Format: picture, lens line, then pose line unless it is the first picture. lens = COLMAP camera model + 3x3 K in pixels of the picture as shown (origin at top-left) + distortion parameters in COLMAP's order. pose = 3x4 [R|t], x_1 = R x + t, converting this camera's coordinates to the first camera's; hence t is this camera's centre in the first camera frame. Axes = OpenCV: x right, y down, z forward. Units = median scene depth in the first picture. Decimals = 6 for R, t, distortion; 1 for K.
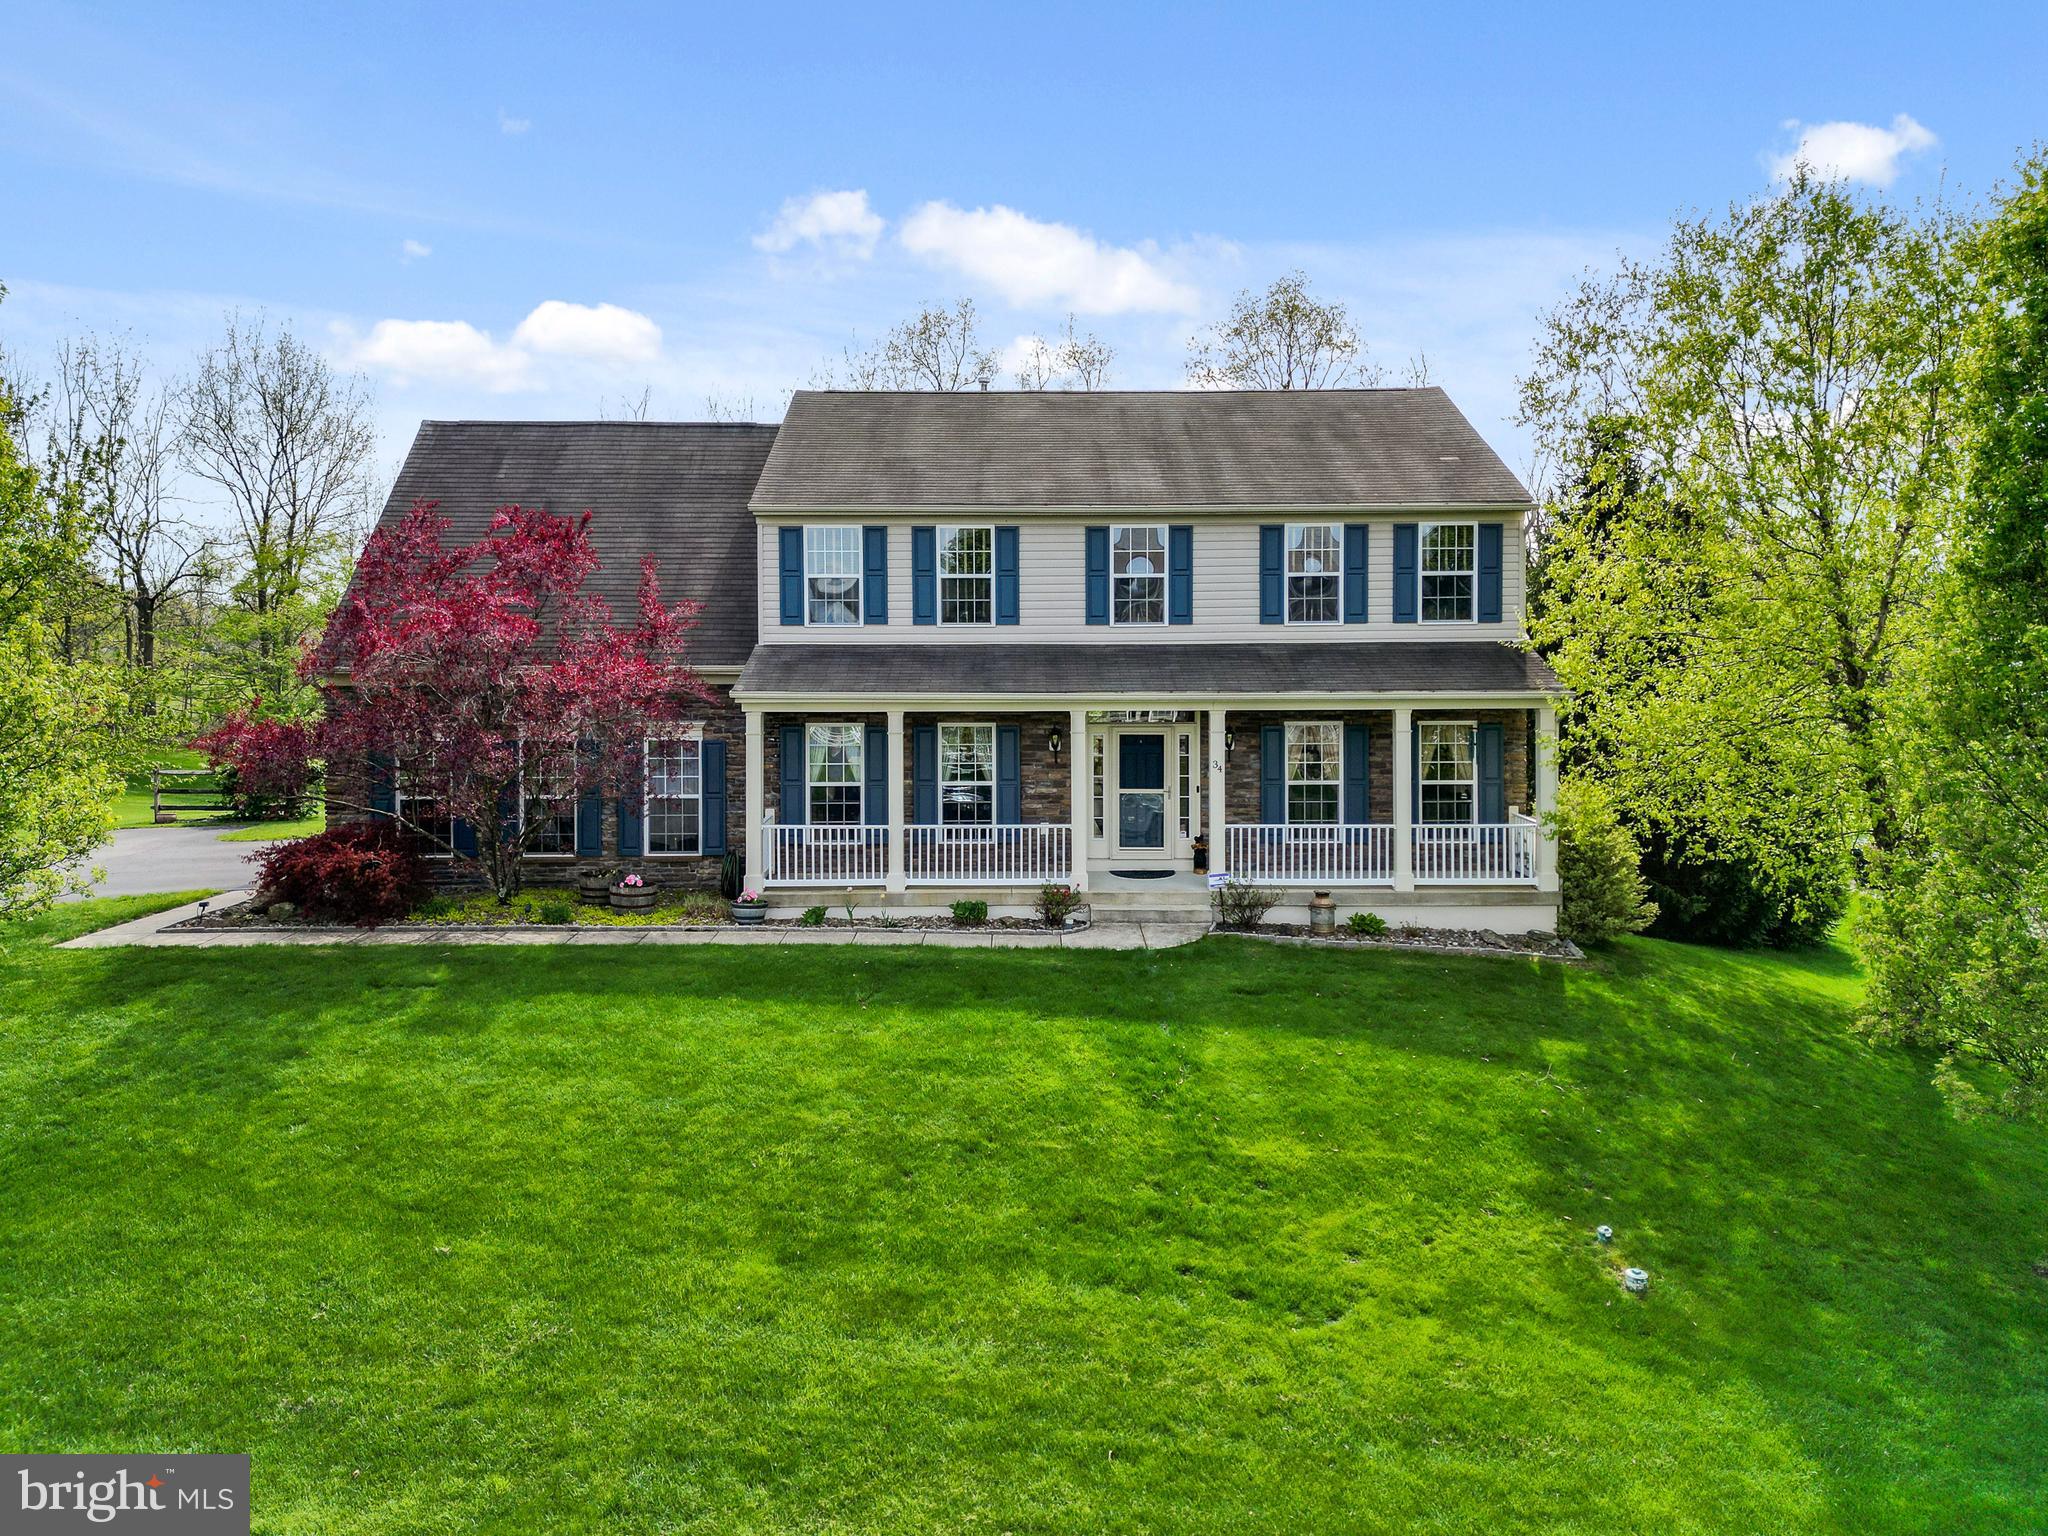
lens RADIAL K [[1346.1, 0, 1011.9], [0, 1346.1, 672.0], [0, 0, 1]] dist [0.061365, -0.046810]
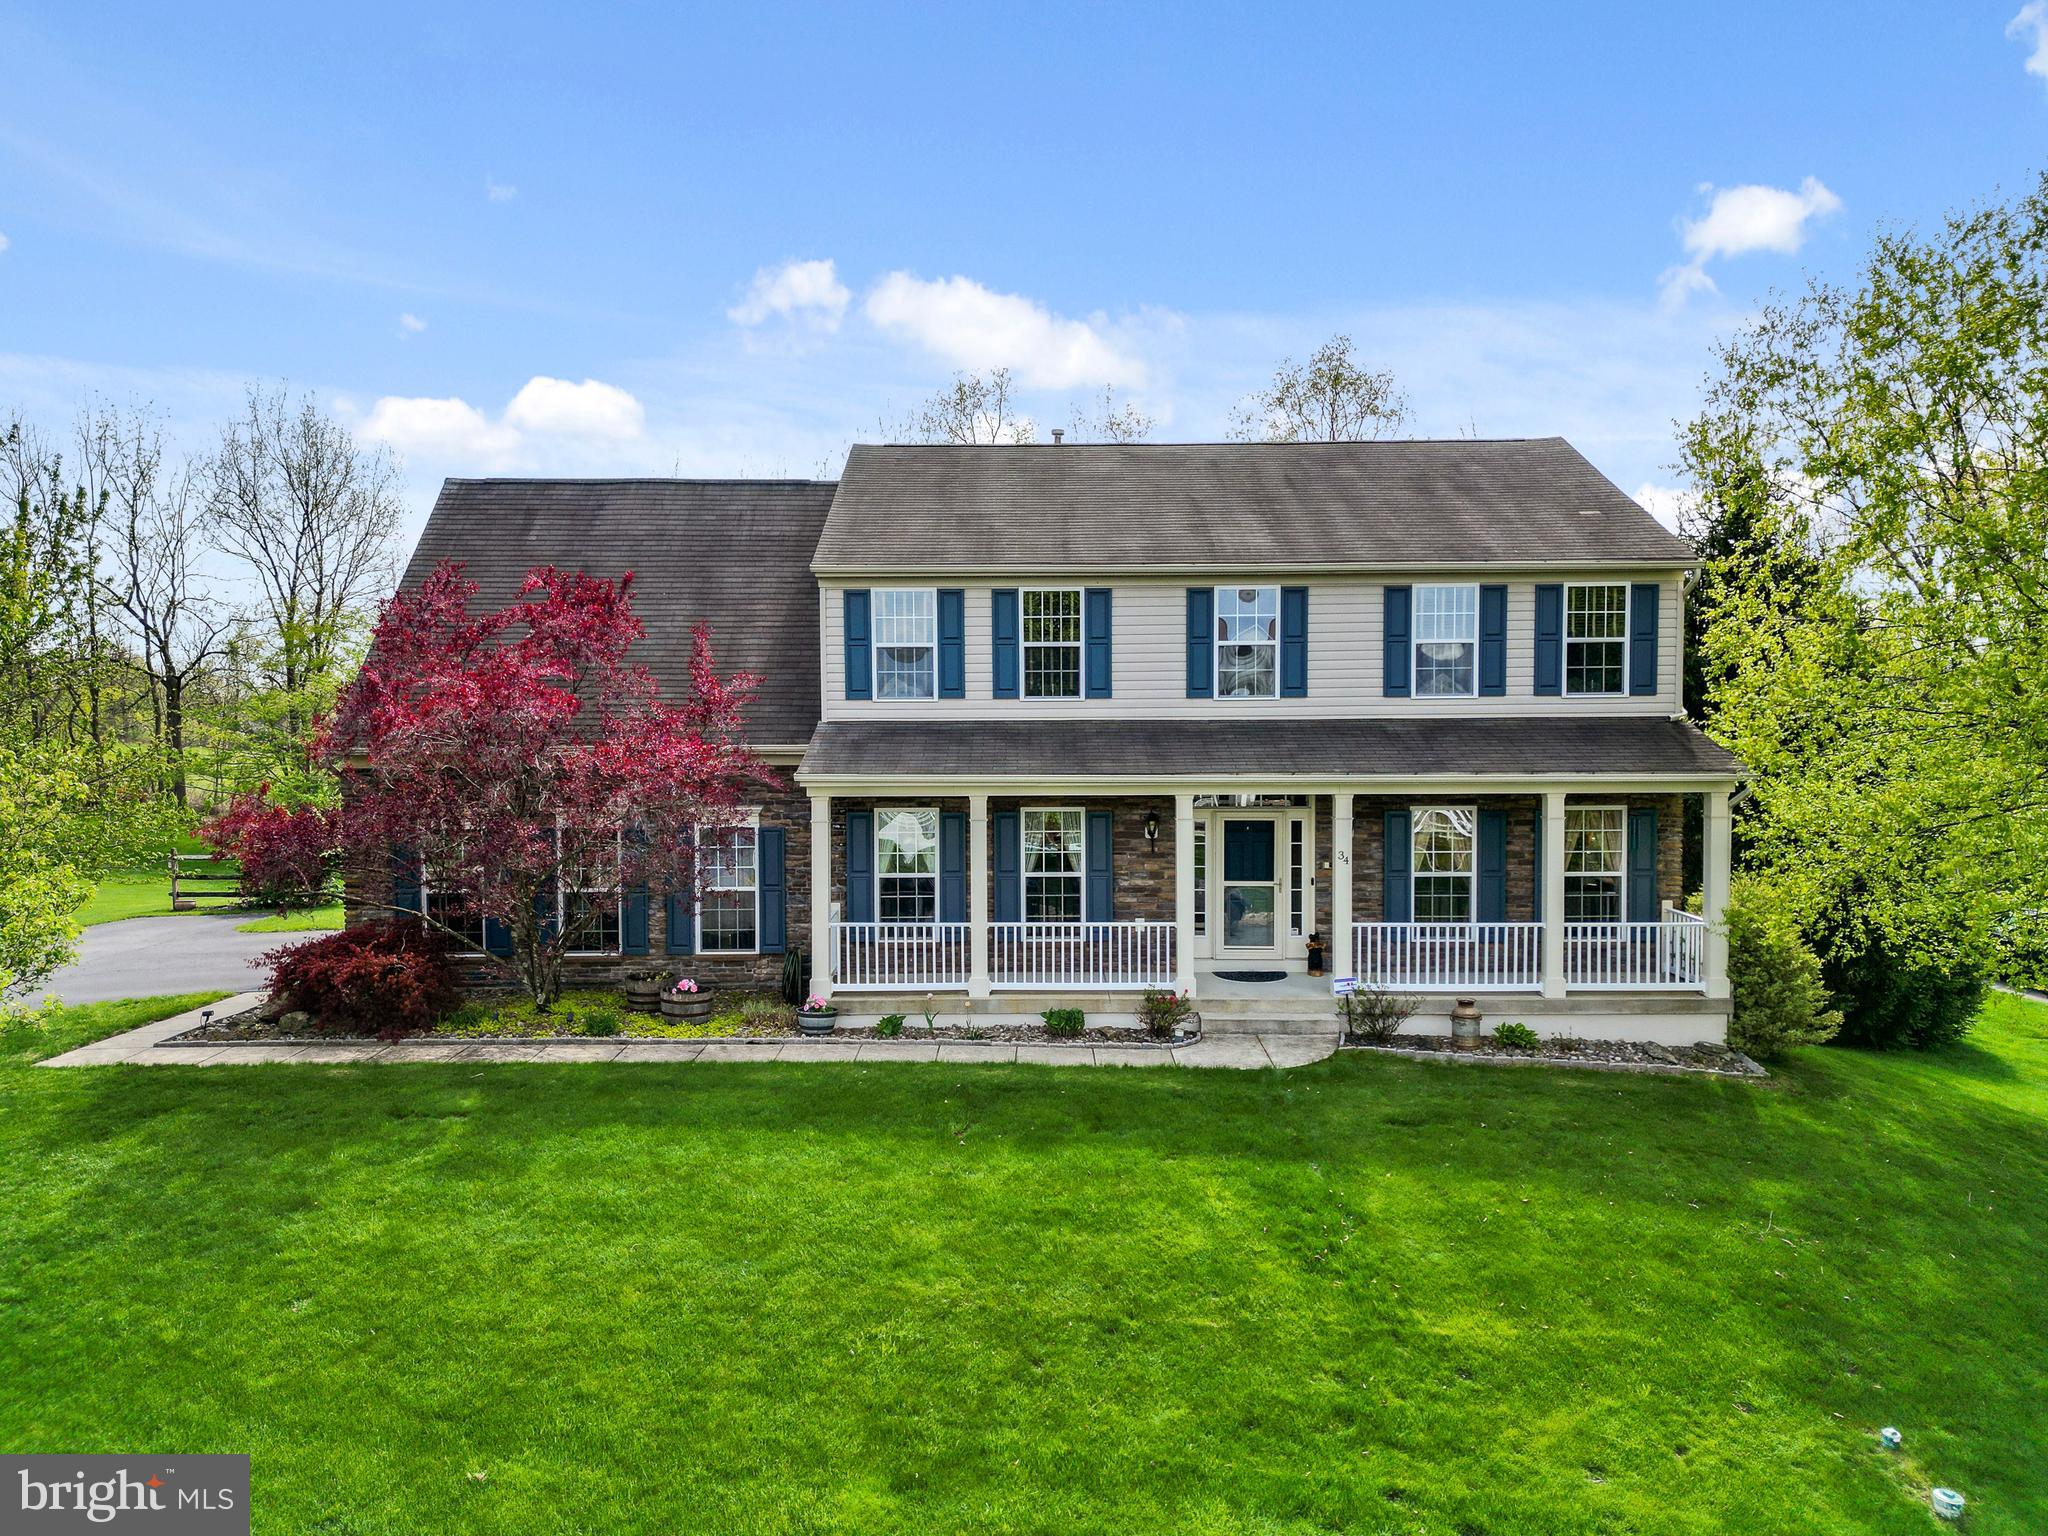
lens RADIAL K [[1346.1, 0, 1038.2], [0, 1346.1, 776.5], [0, 0, 1]] dist [0.061365, -0.046810]
pose [[0.999994, -0.002153, -0.002633, -0.045926], [0.002206, 0.999790, 0.020356, -0.002111], [0.002589, -0.020362, 0.999789, 0.112403]]
